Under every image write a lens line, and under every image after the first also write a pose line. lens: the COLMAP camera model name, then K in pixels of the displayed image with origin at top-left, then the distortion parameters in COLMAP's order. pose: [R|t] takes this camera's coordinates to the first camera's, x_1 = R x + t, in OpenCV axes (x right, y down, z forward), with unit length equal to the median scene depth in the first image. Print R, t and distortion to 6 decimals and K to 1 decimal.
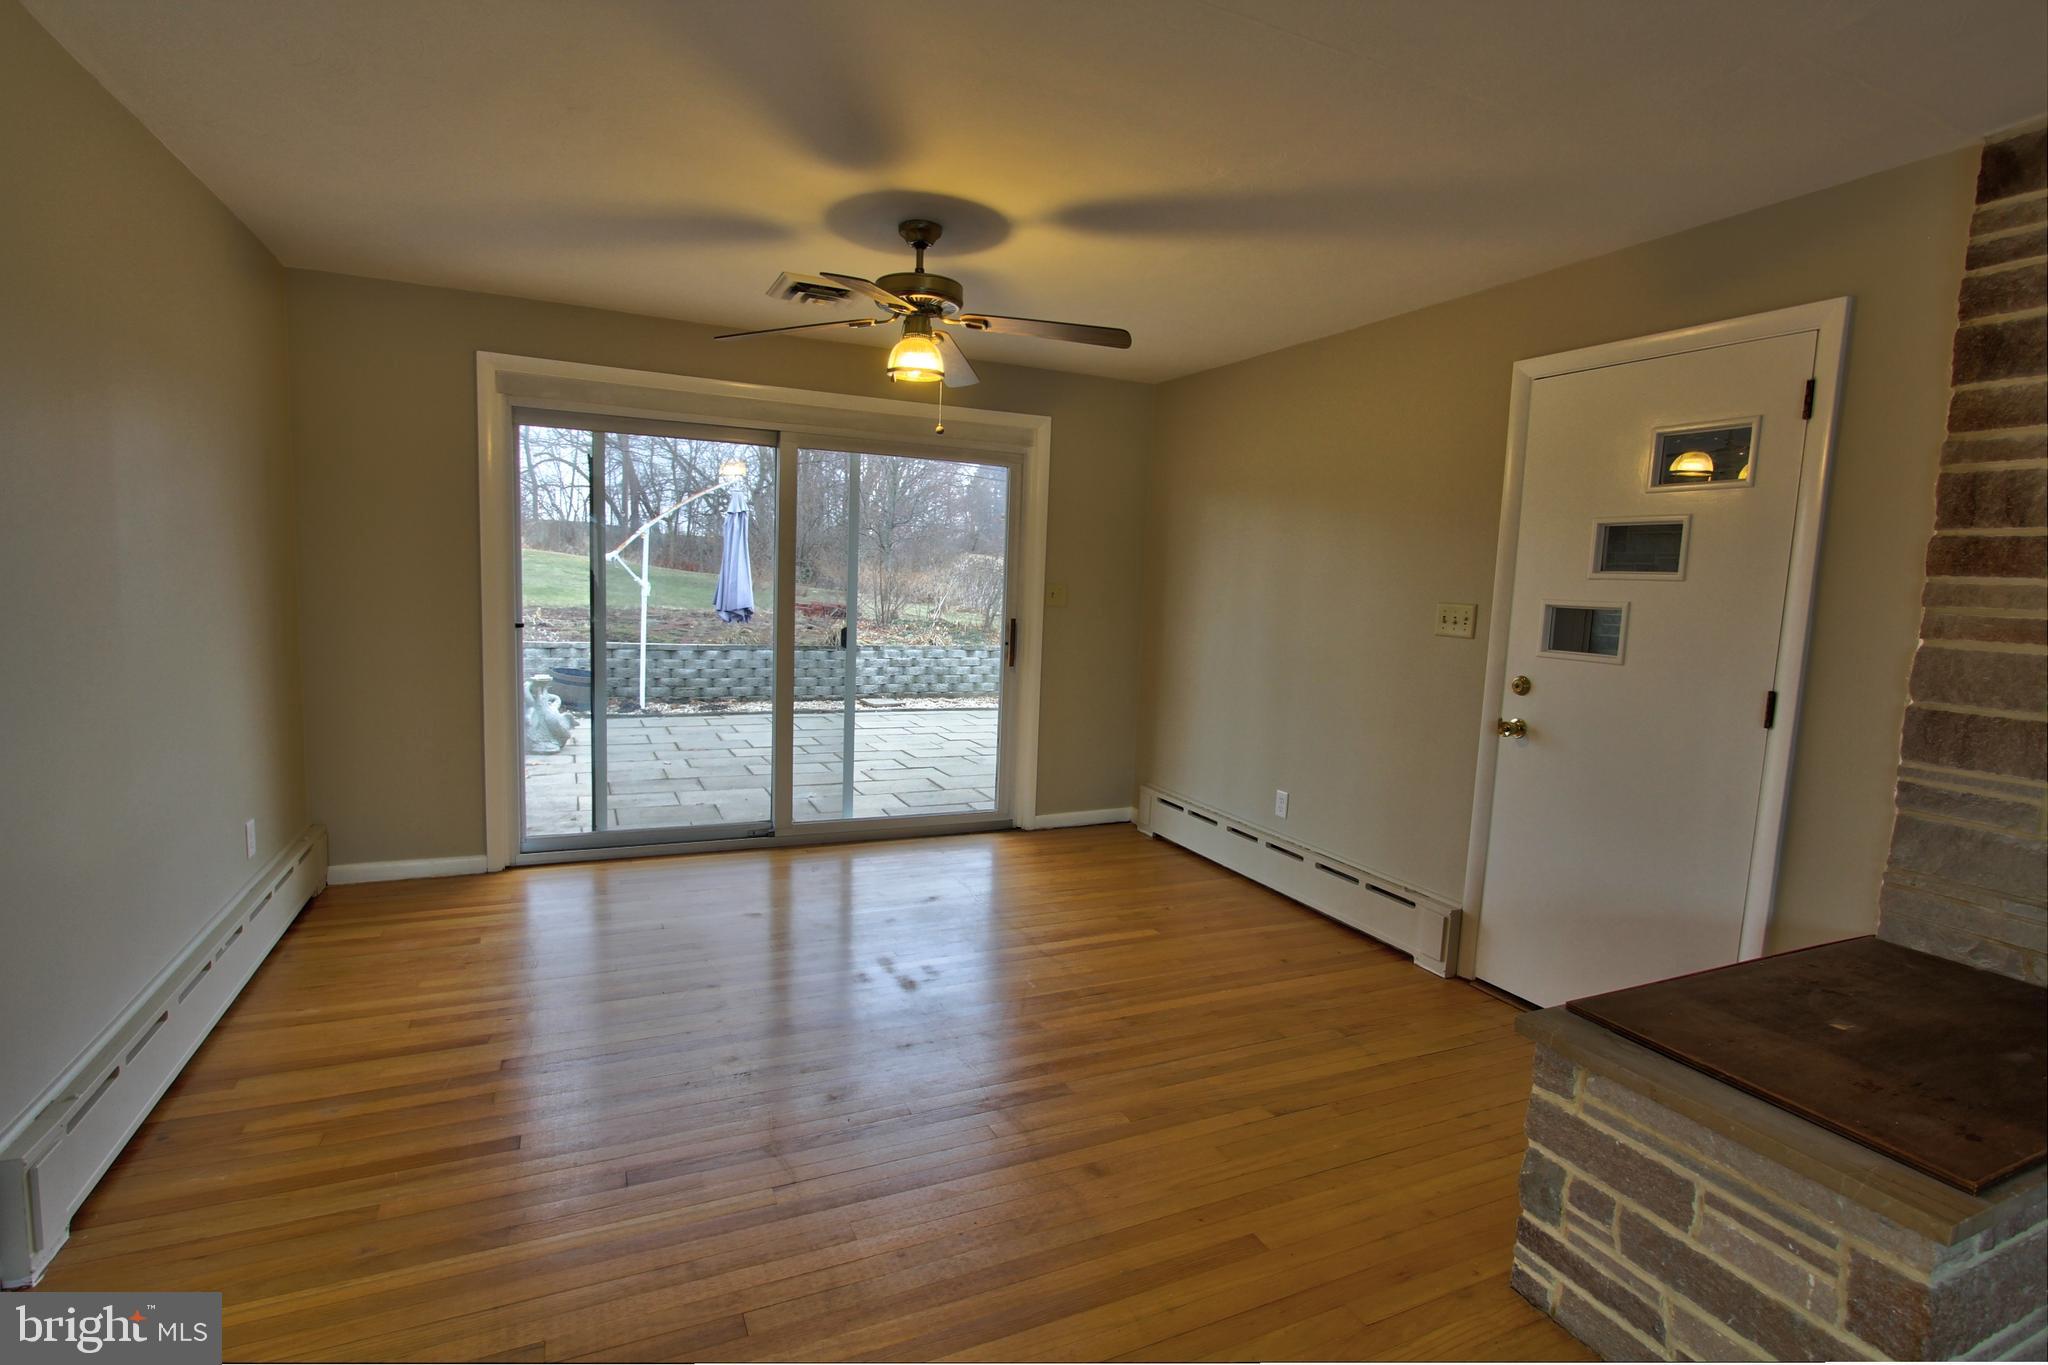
lens RADIAL K [[973.8, 0, 1018.3], [0, 973.8, 689.5], [0, 0, 1]] dist [-0.018007, 0.002419]
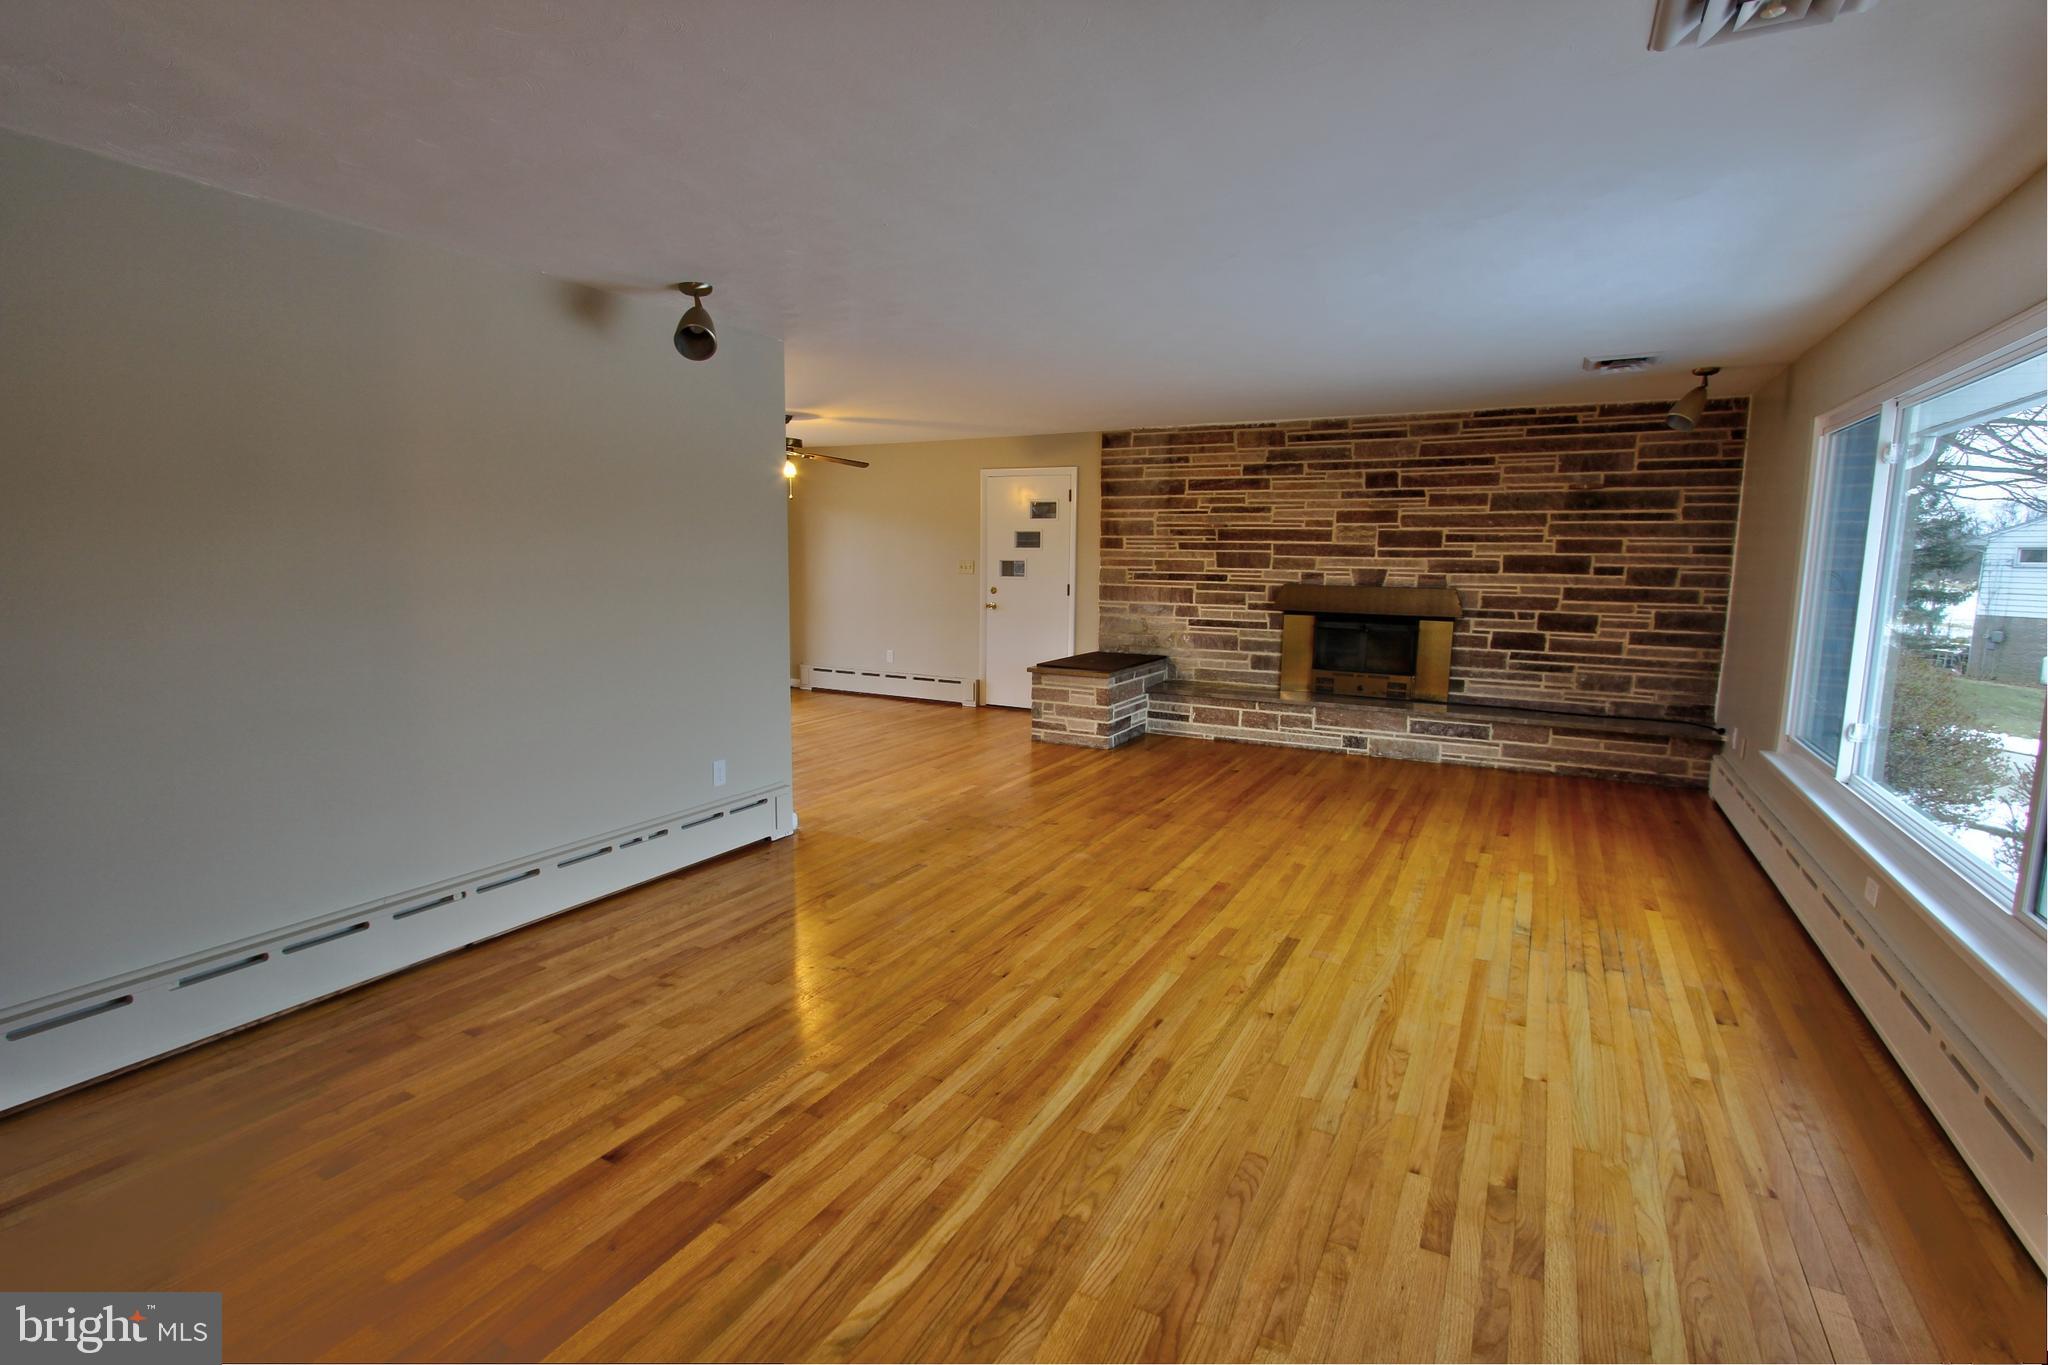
lens RADIAL K [[973.8, 0, 1020.8], [0, 973.8, 689.3], [0, 0, 1]] dist [-0.018007, 0.002419]
pose [[0.799126, -0.114873, 0.590086, -0.882902], [0.089874, 0.993371, 0.071670, 0.068915], [-0.594407, -0.004240, 0.804153, -1.031088]]
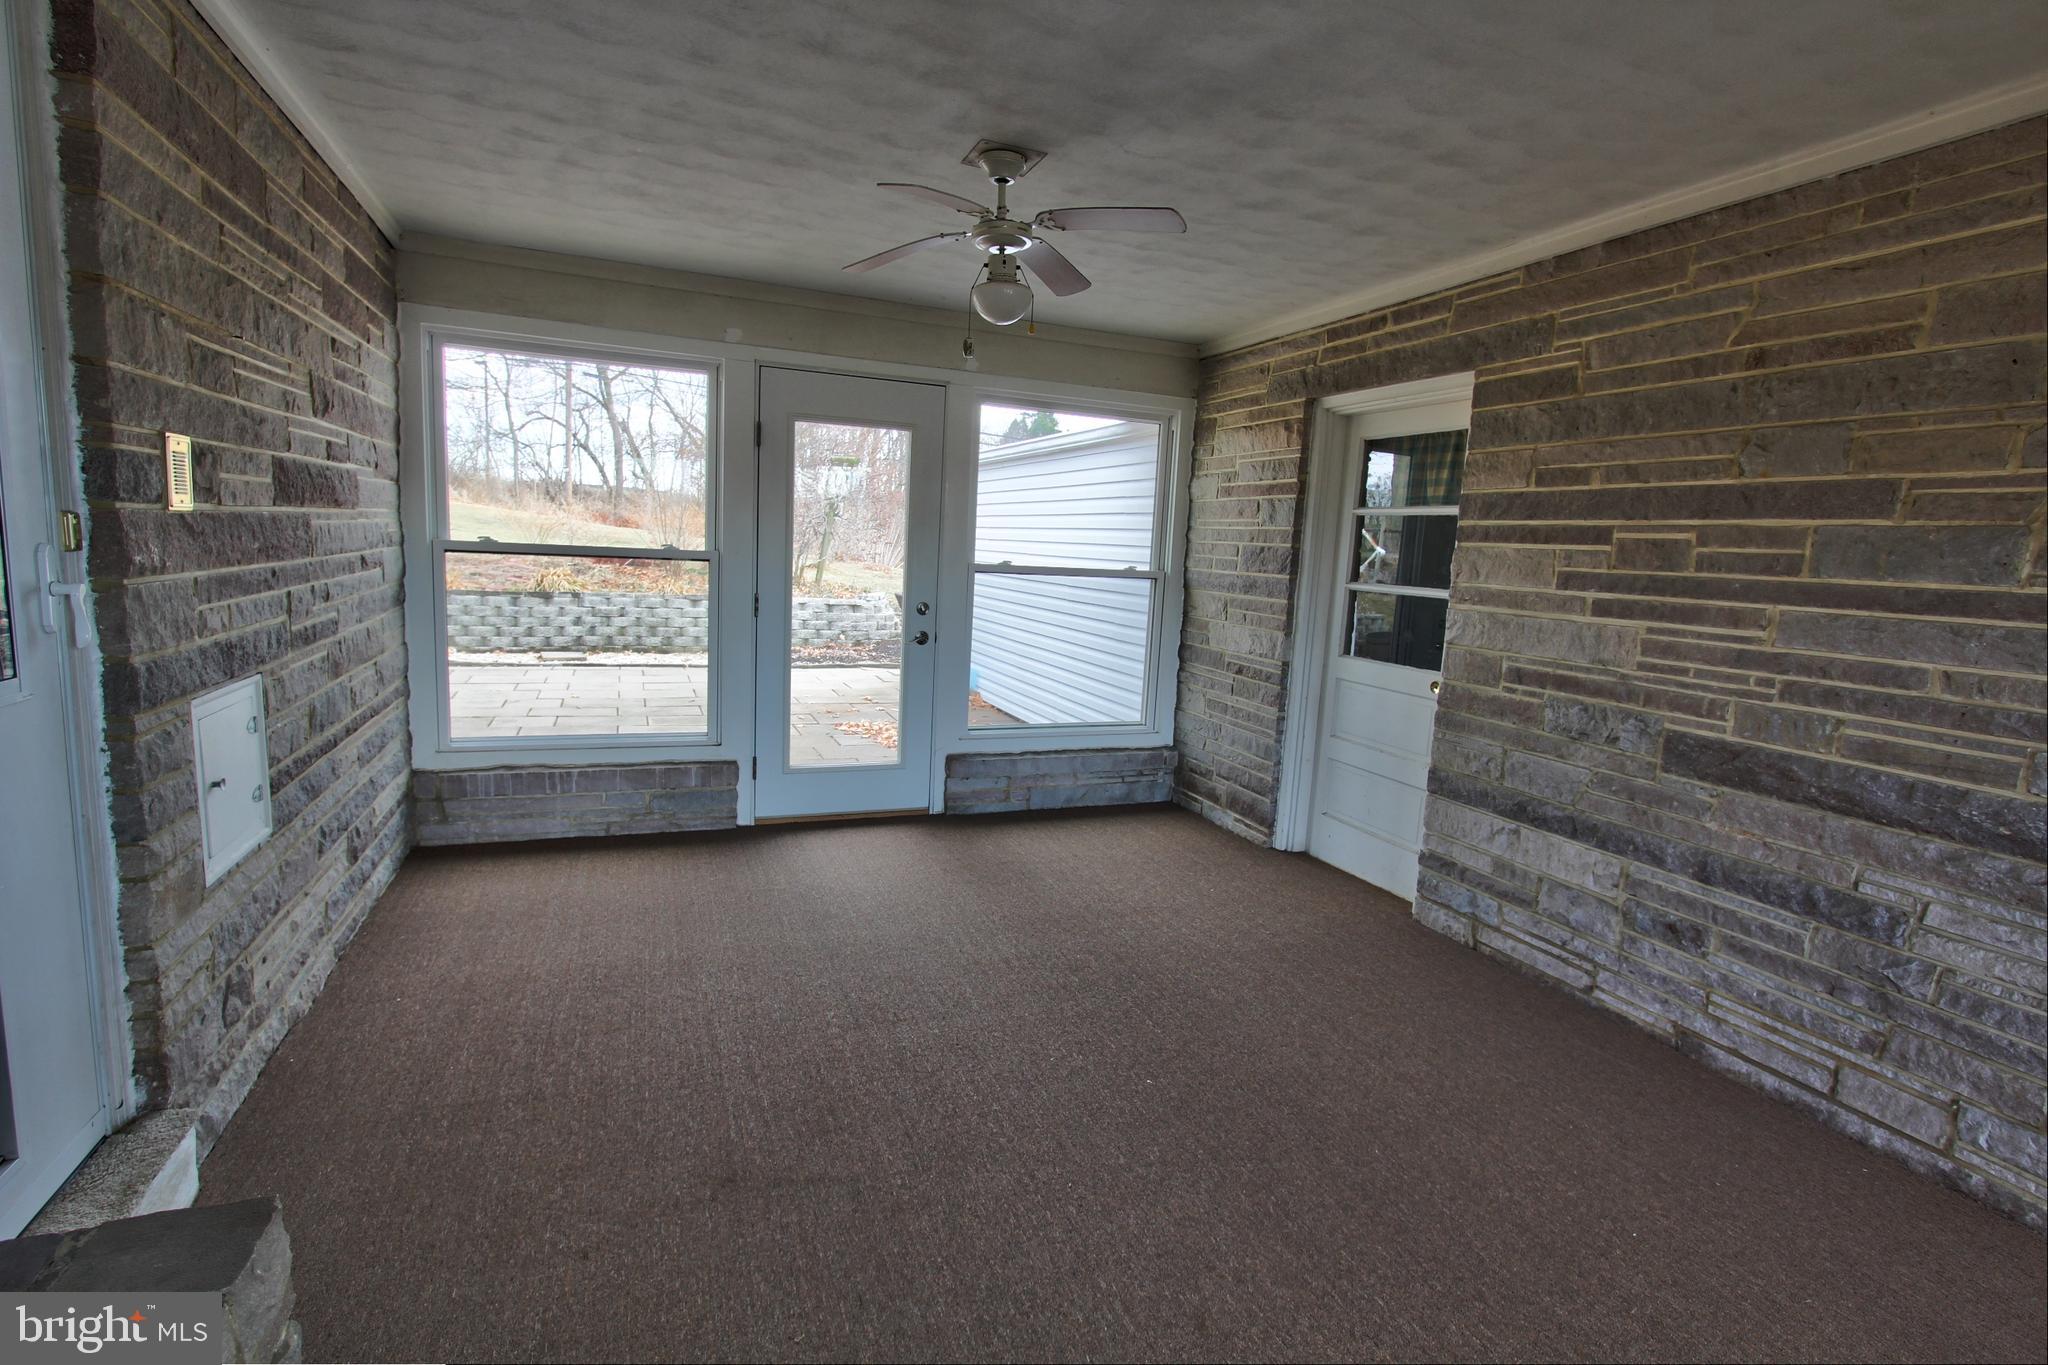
lens RADIAL K [[973.8, 0, 1028.9], [0, 973.8, 683.7], [0, 0, 1]] dist [-0.018007, 0.002419]
pose [[0.998918, 0.018913, -0.042478, 0.939488], [-0.017844, 0.999518, 0.025424, 0.025375], [0.042939, -0.024638, 0.998774, 0.399230]]
